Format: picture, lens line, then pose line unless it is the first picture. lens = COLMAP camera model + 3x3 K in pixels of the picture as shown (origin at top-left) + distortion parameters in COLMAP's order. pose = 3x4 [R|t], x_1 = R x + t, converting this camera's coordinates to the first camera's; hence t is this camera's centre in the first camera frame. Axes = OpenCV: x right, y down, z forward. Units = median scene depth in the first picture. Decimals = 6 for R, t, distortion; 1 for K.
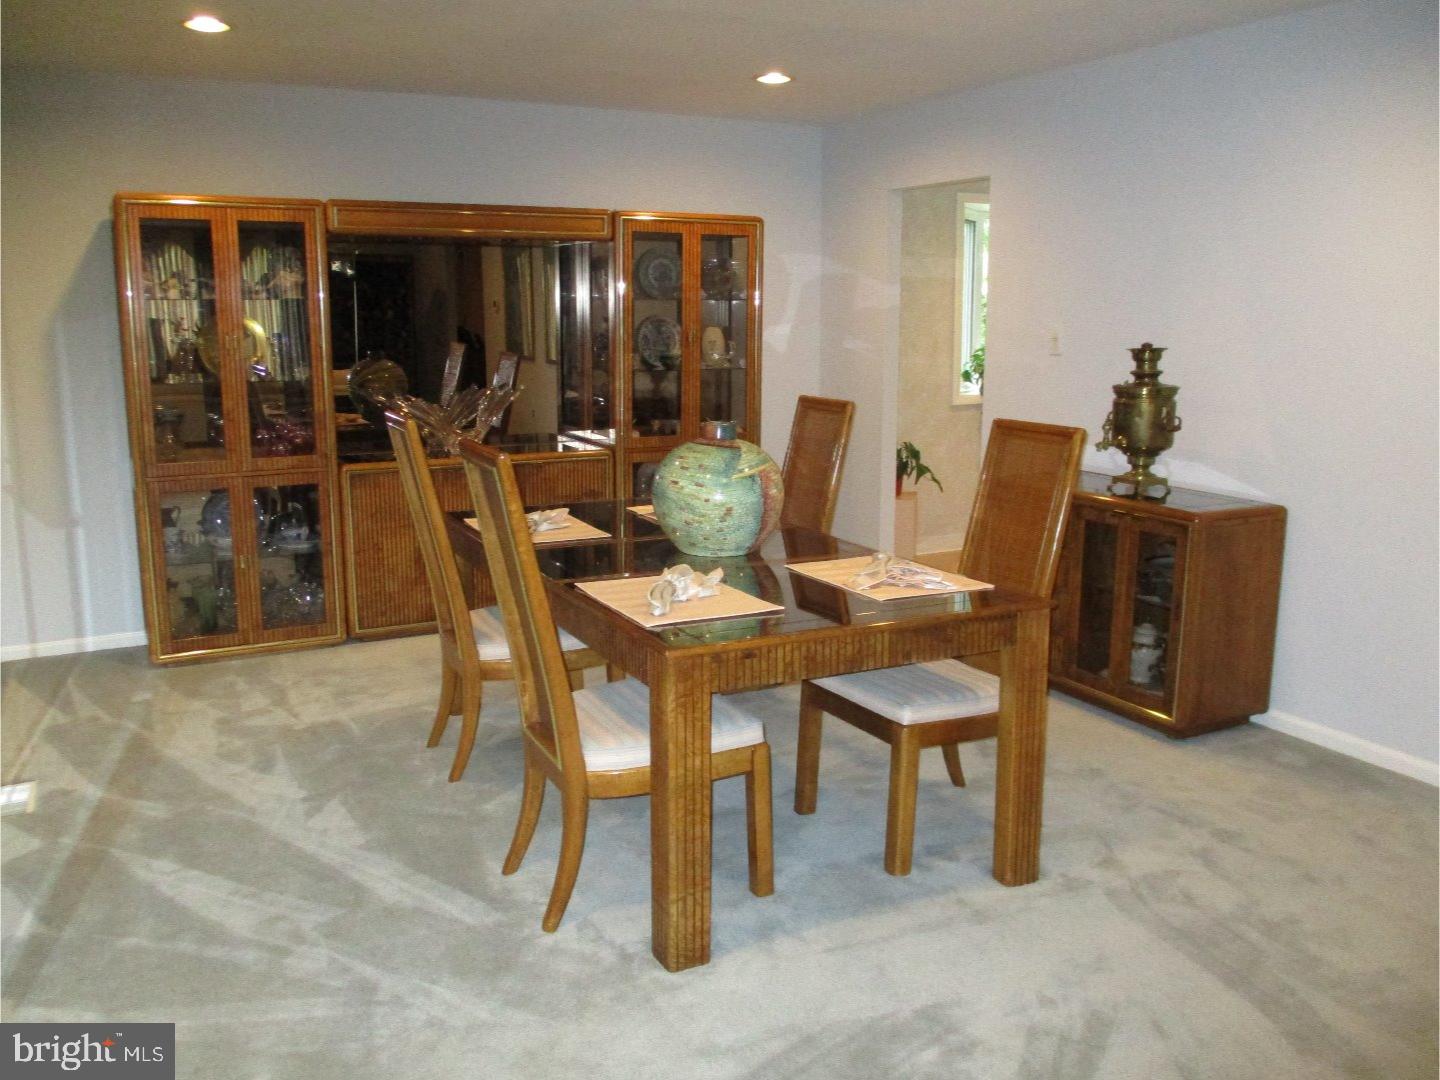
lens RADIAL K [[1205.9, 0, 718.2], [0, 1205.9, 538.0], [0, 0, 1]] dist [0.001673, -0.003562]
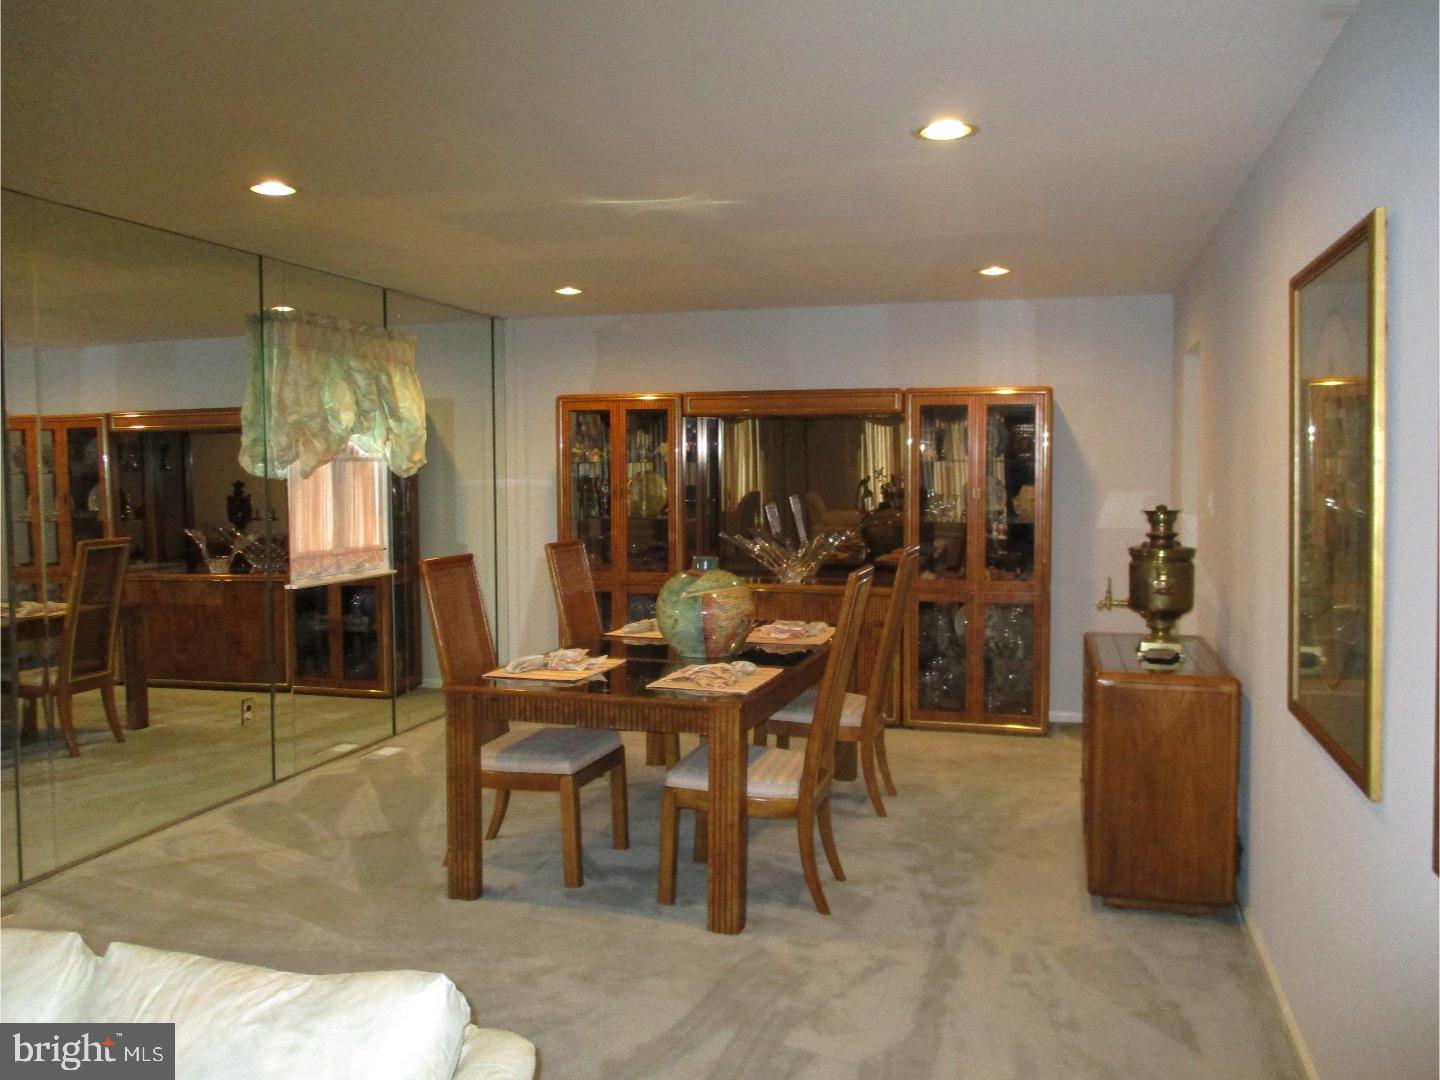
lens RADIAL K [[1205.9, 0, 716.4], [0, 1205.9, 537.3], [0, 0, 1]] dist [0.001673, -0.003562]
pose [[0.718645, 0.037739, -0.694352, 0.779562], [-0.123465, 0.989586, -0.073999, -0.016235], [0.684329, 0.138907, 0.715820, 0.040494]]
